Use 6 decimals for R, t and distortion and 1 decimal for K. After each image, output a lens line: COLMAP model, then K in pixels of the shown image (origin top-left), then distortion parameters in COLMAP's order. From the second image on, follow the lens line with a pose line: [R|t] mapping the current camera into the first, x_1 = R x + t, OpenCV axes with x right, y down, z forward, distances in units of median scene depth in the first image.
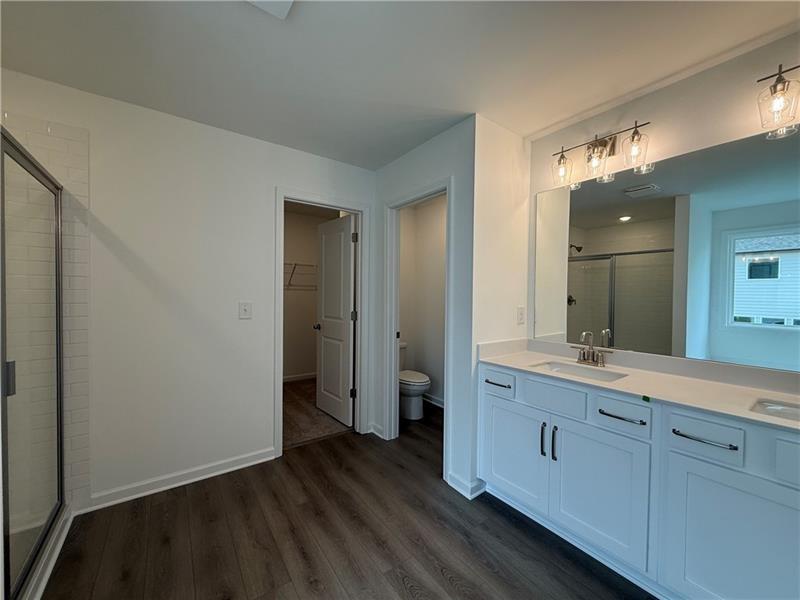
lens RADIAL K [[320.7, 0, 403.8], [0, 320.7, 292.8], [0, 0, 1]] dist [-0.000120, -0.000278]
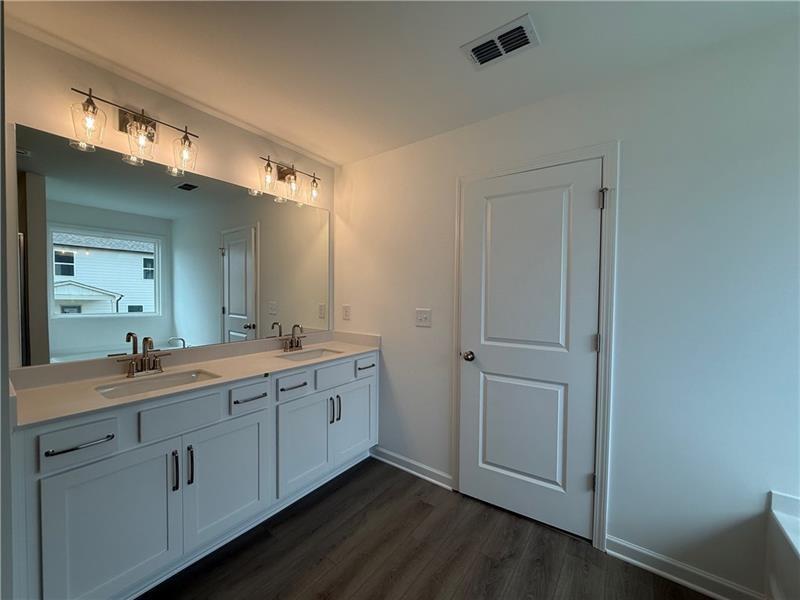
lens RADIAL K [[320.7, 0, 403.6], [0, 320.7, 300.8], [0, 0, 1]] dist [-0.000120, -0.000278]
pose [[-0.301652, -0.017937, 0.953249, -0.452542], [-0.005037, 0.999839, 0.017219, 0.003822], [-0.953405, 0.000393, -0.301694, 0.605928]]
